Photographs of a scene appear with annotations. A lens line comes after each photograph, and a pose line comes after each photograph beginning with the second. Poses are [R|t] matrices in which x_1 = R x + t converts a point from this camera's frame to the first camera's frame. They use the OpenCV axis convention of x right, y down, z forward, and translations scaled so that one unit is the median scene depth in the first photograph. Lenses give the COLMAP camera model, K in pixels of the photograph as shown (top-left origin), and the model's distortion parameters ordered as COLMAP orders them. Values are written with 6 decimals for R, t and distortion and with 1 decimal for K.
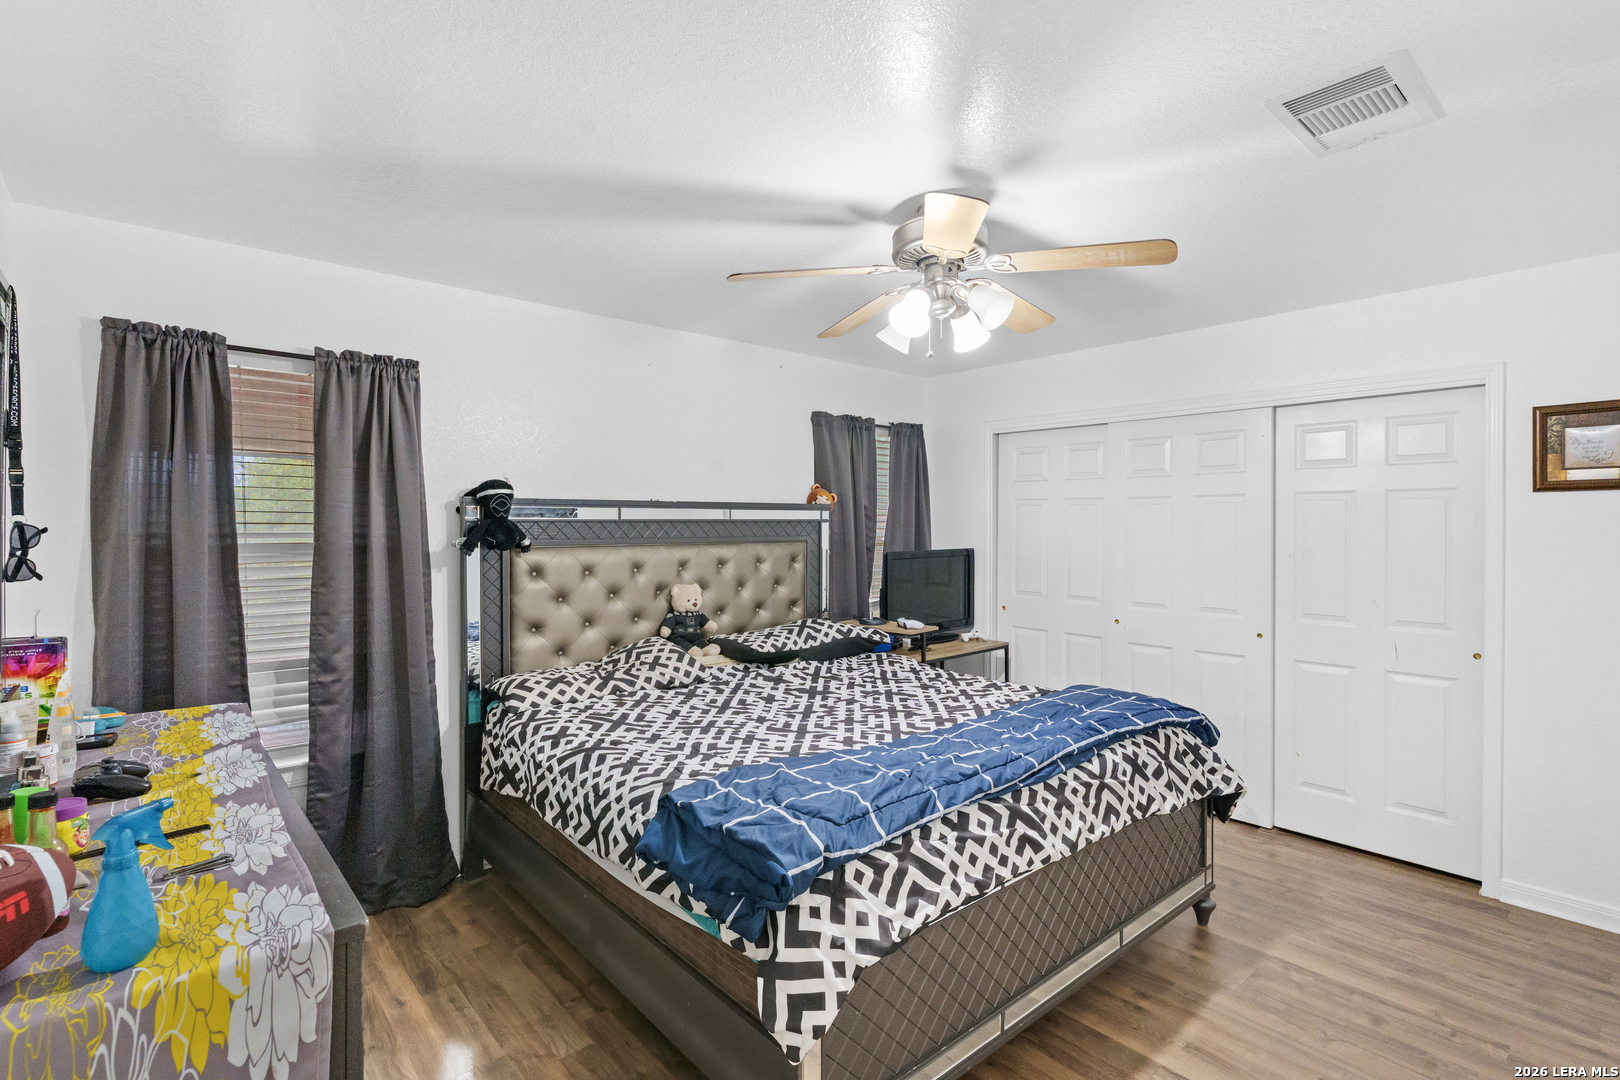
lens RADIAL K [[767.0, 0, 810.0], [0, 767.0, 540.0], [0, 0, 1]] dist [0.012279, 0.000014]
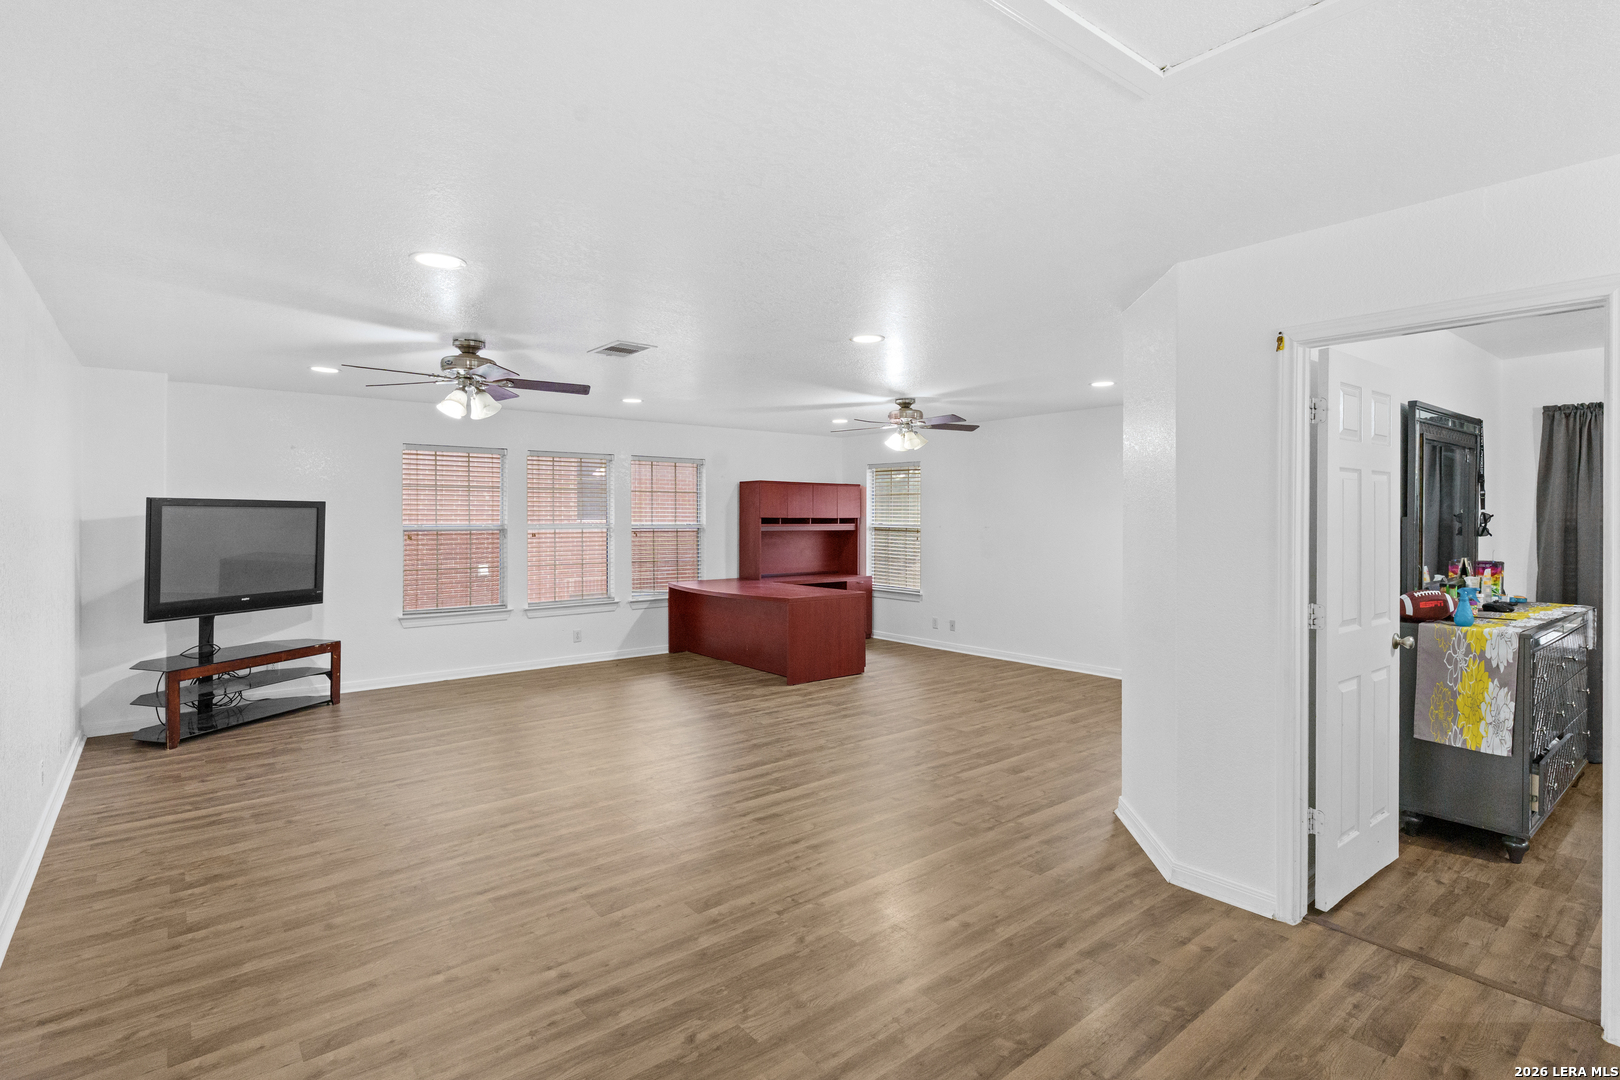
lens RADIAL K [[767.0, 0, 810.0], [0, 767.0, 540.0], [0, 0, 1]] dist [0.012279, 0.000014]
pose [[-0.036308, 0.025750, -0.999009, 1.503961], [-0.011879, 0.999586, 0.026196, 0.025738], [0.999270, 0.012819, -0.035987, -1.038101]]
